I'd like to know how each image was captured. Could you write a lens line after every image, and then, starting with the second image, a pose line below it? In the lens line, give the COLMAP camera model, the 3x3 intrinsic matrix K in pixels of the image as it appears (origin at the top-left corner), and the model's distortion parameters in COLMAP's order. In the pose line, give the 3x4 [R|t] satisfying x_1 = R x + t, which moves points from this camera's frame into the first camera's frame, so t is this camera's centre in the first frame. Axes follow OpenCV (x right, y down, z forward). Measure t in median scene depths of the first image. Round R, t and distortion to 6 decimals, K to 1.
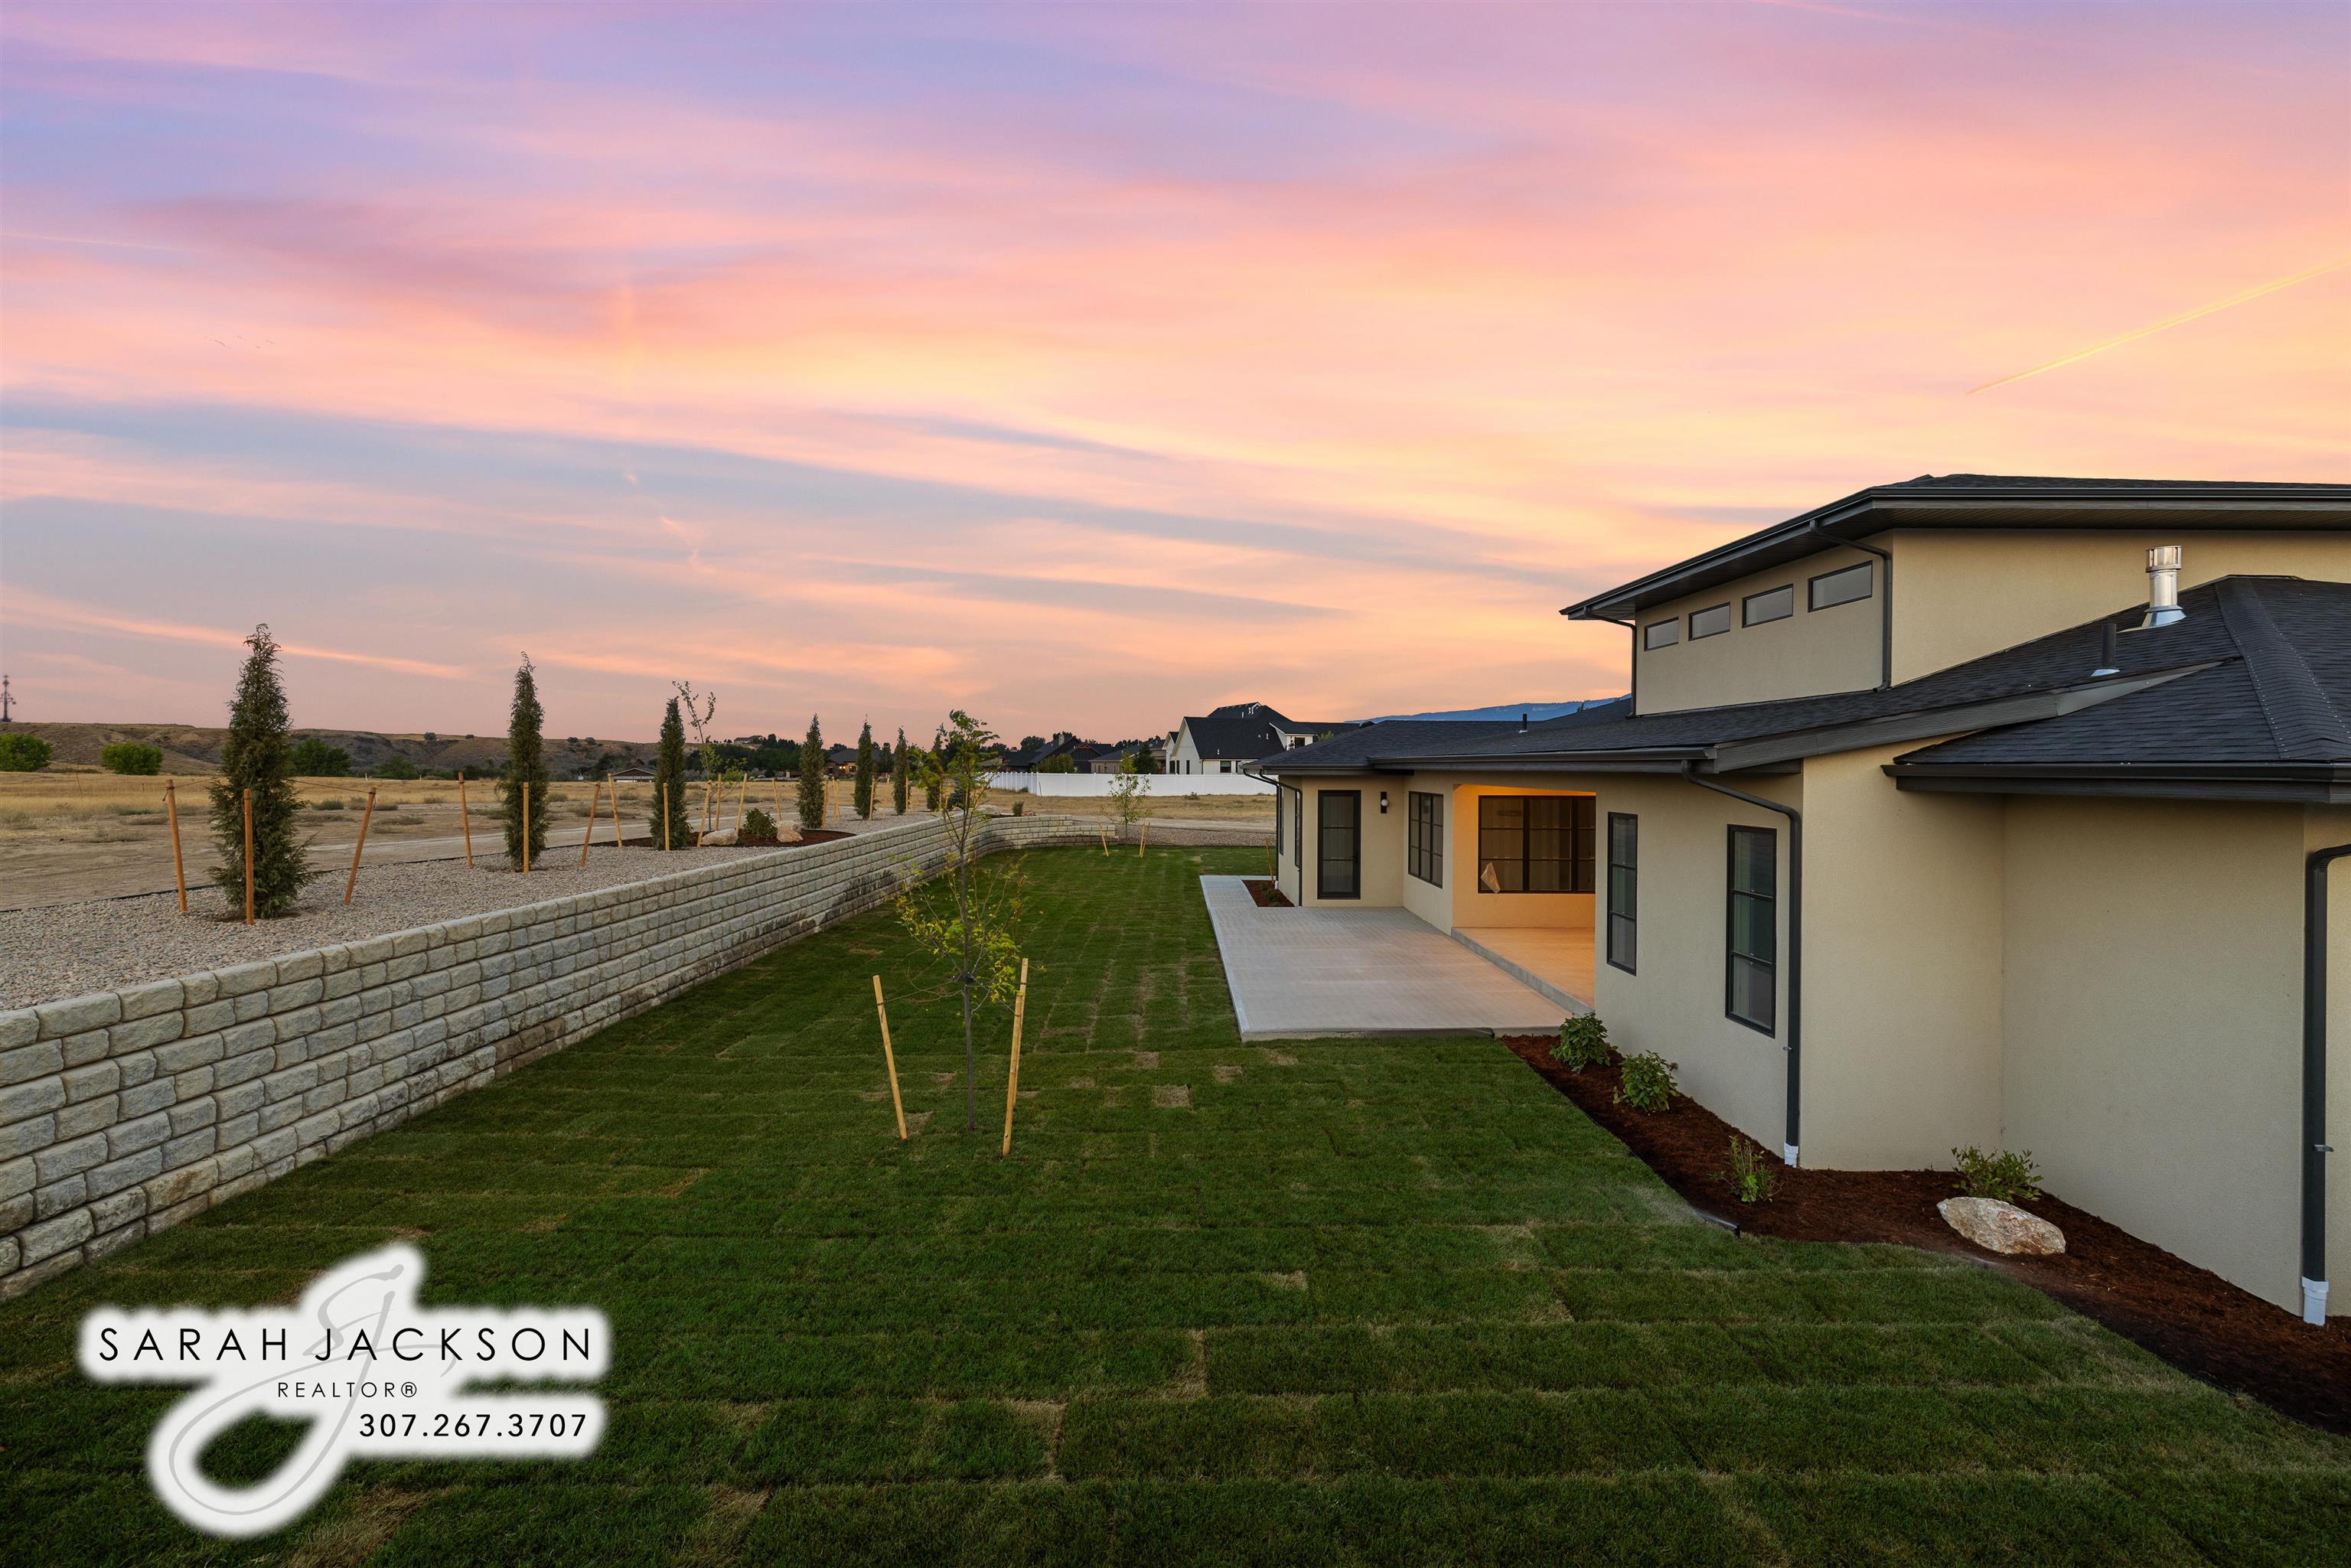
lens RADIAL K [[982.5, 0, 1171.1], [0, 982.5, 770.5], [0, 0, 1]] dist [0.000155, 0.001047]
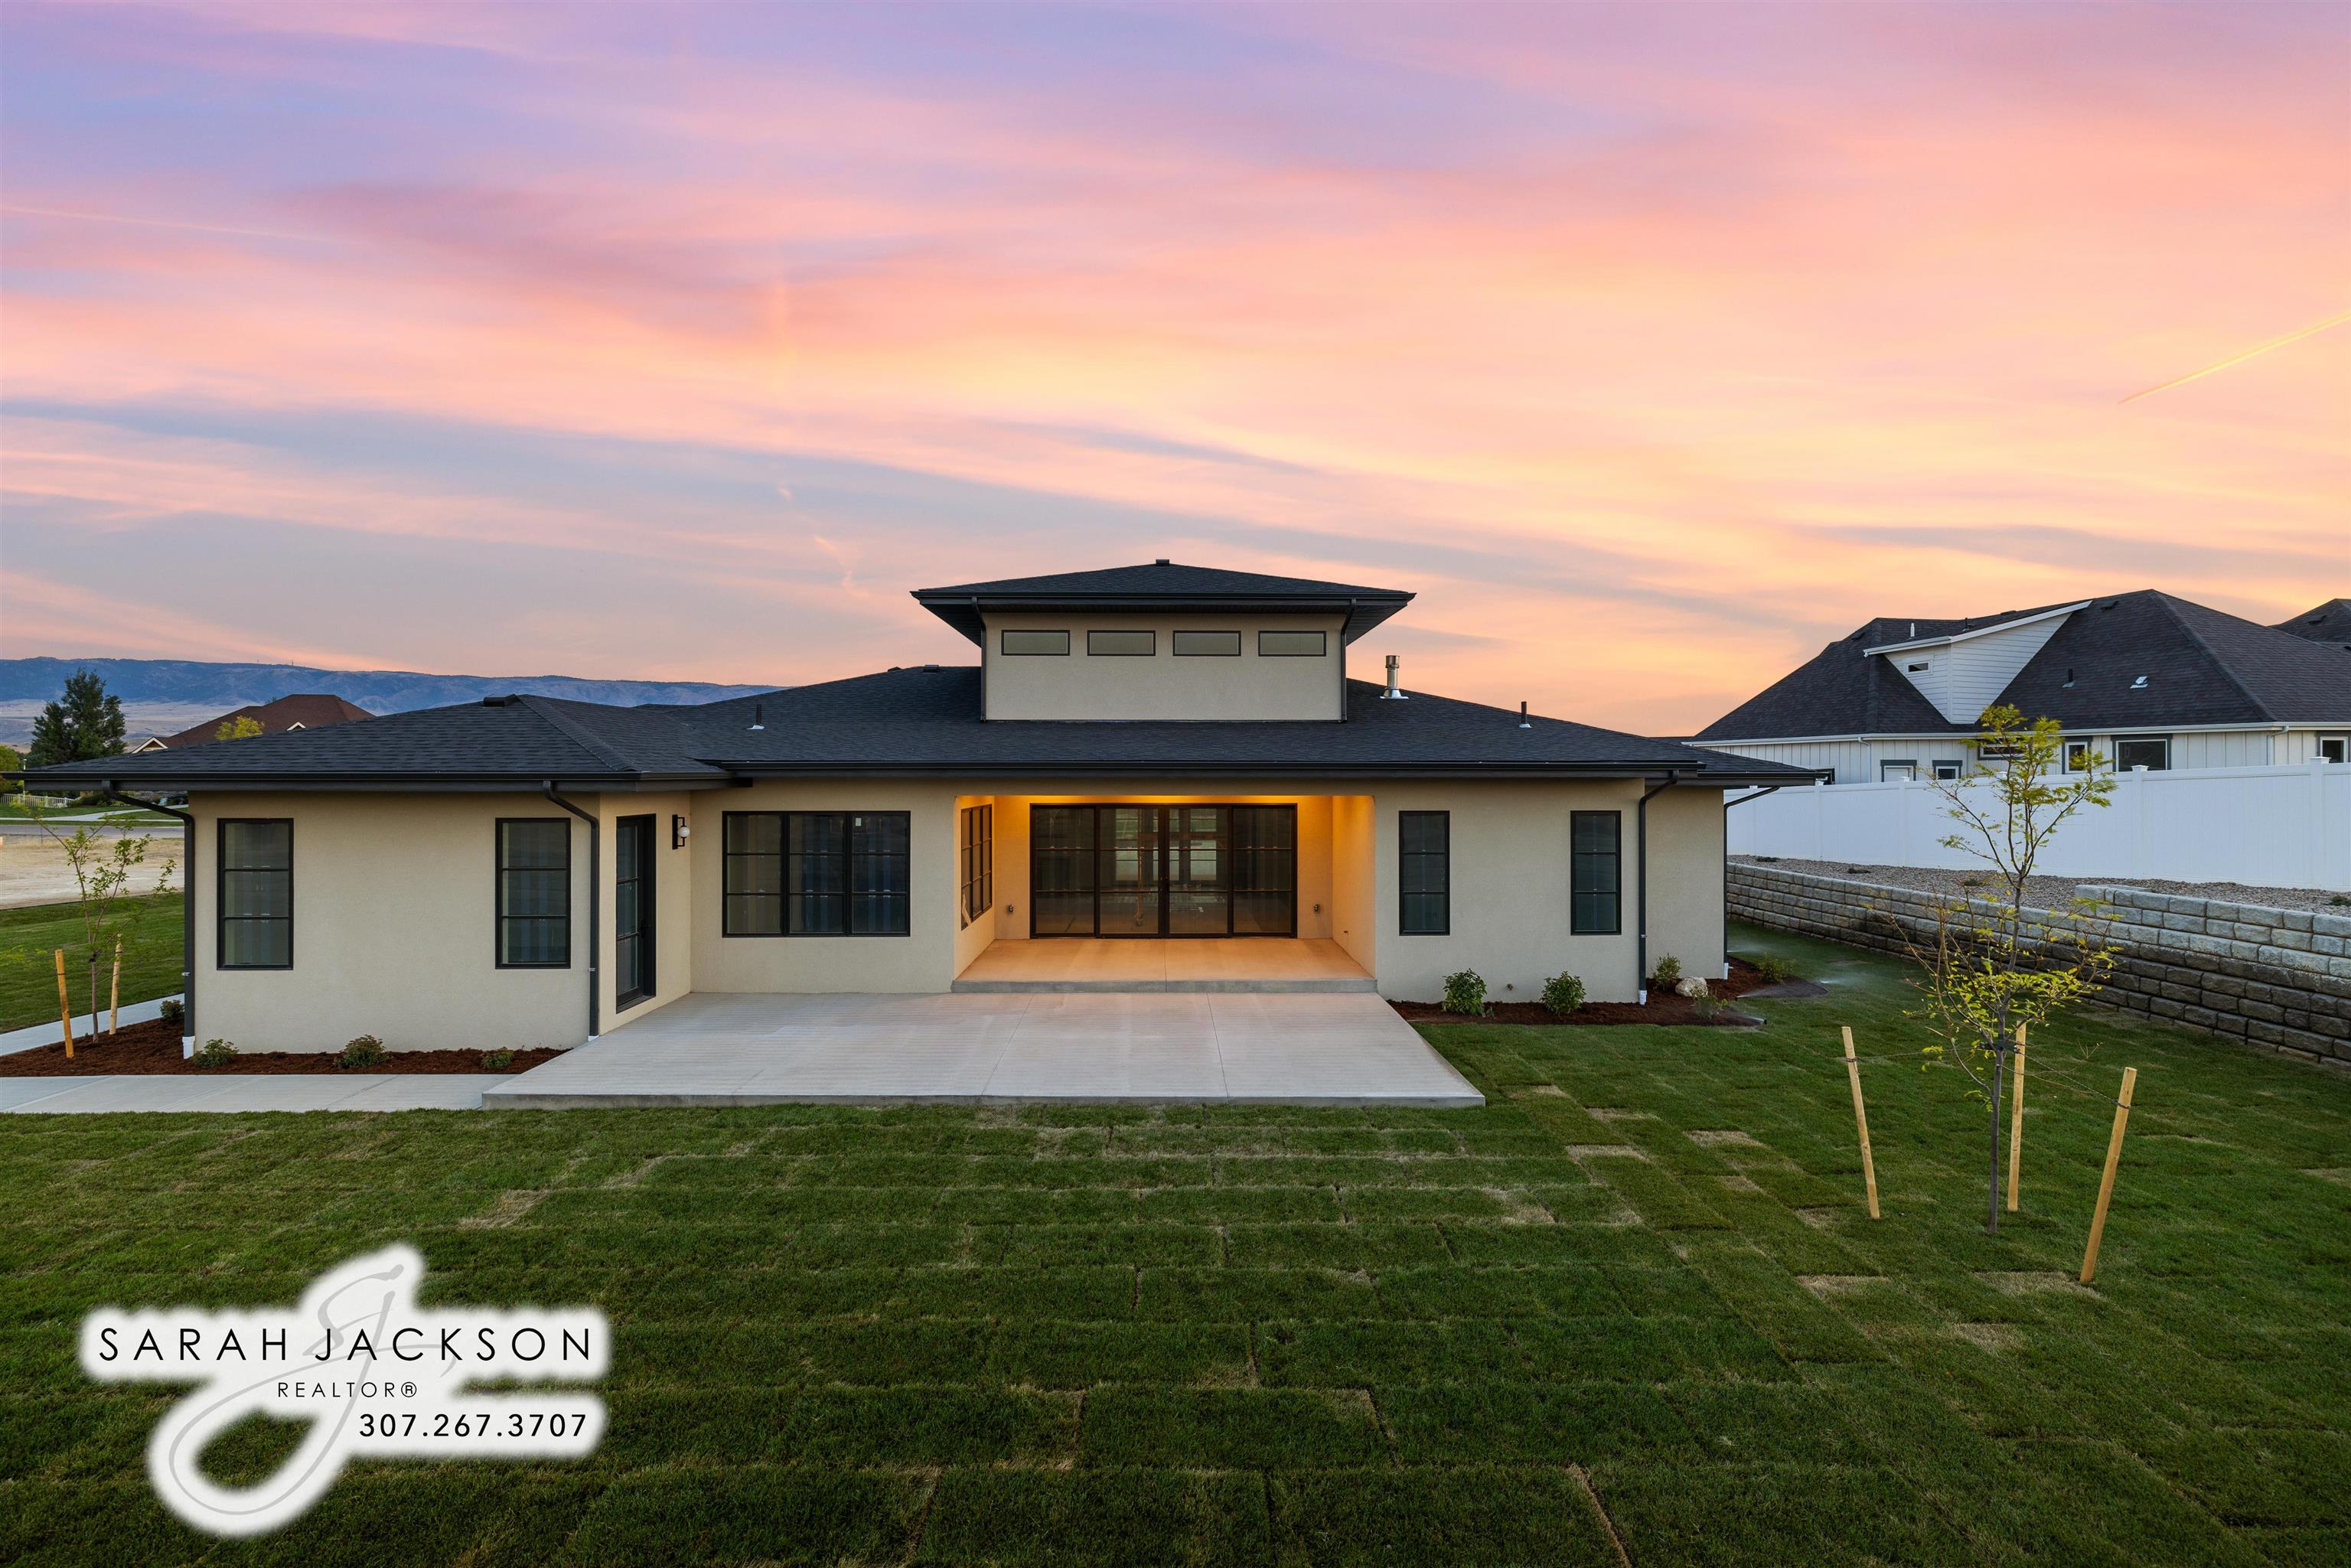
lens RADIAL K [[967.6, 0, 1177.1], [0, 967.6, 772.9], [0, 0, 1]] dist [-0.000132, 0.000204]
pose [[-0.011564, -0.002730, 0.999929, -0.824293], [0.003963, 0.999988, 0.002776, -0.011336], [-0.999925, 0.003995, -0.011553, 1.408221]]
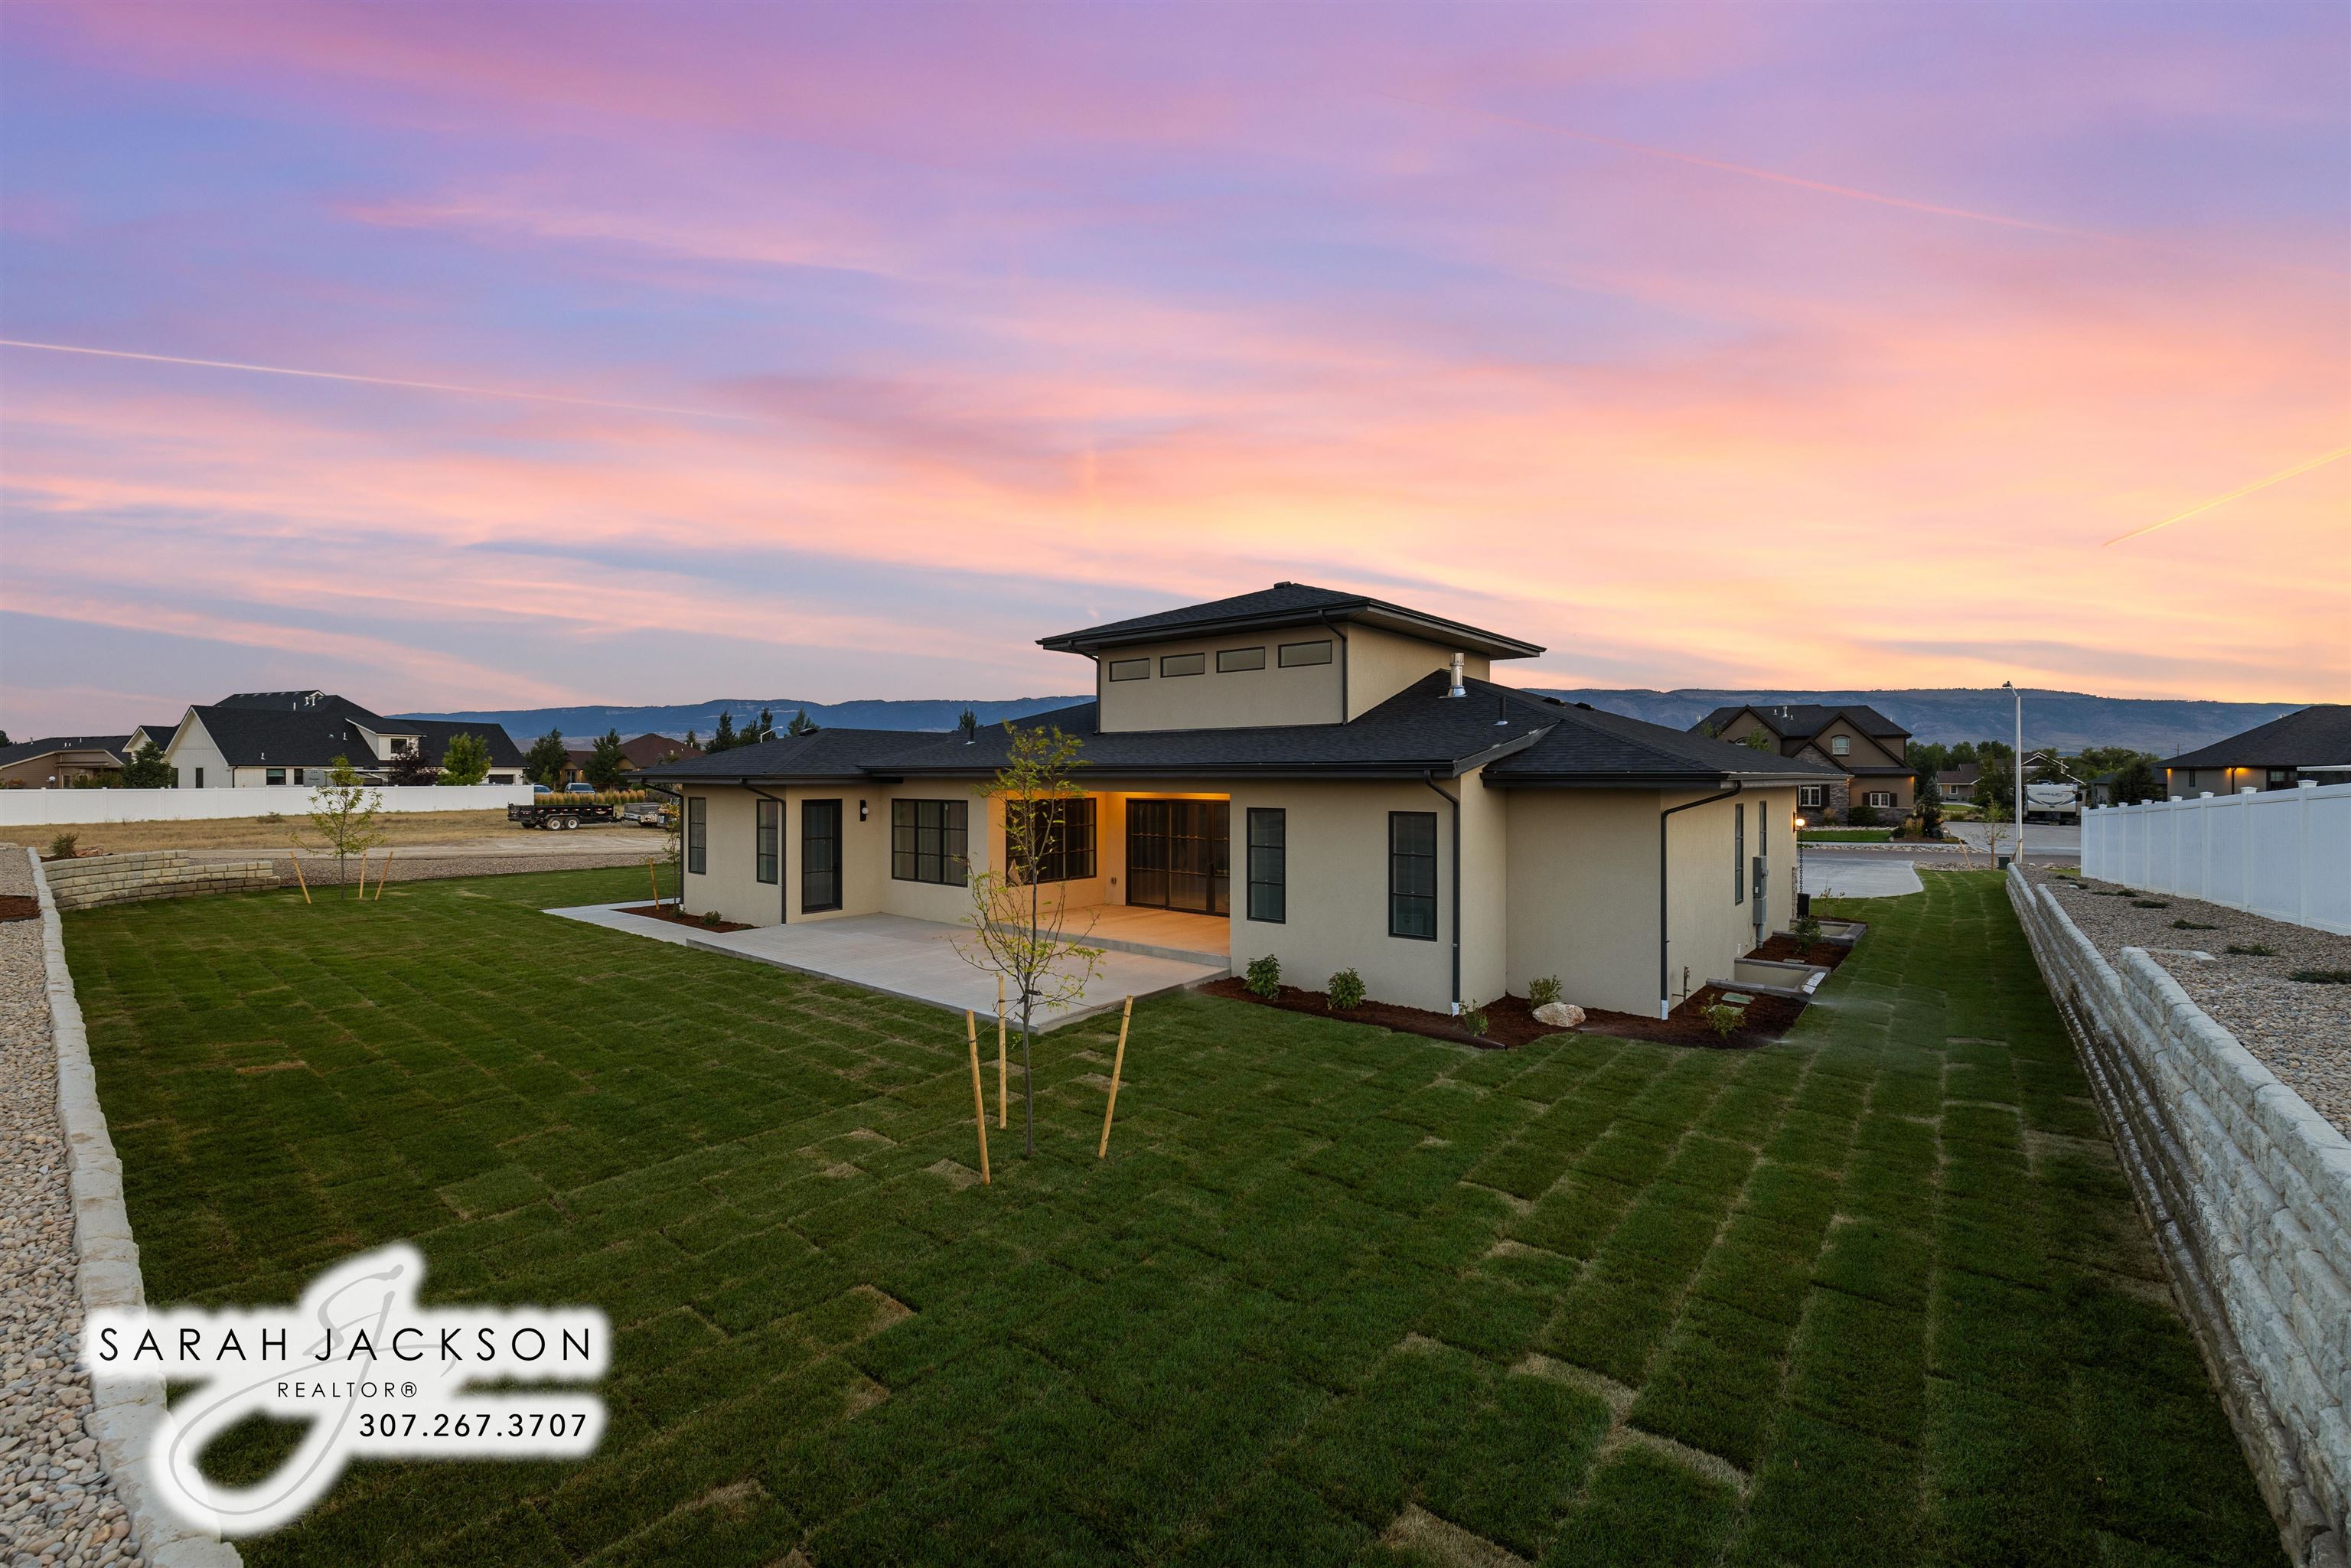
lens RADIAL K [[980.0, 0, 1175.5], [0, 980.0, 784.0], [0, 0, 1]] dist [-0.003229, -0.000058]
pose [[0.640503, -0.011152, 0.767875, -0.709525], [0.006629, 0.999938, 0.008993, -0.003701], [-0.767927, -0.000670, 0.640537, 0.233939]]
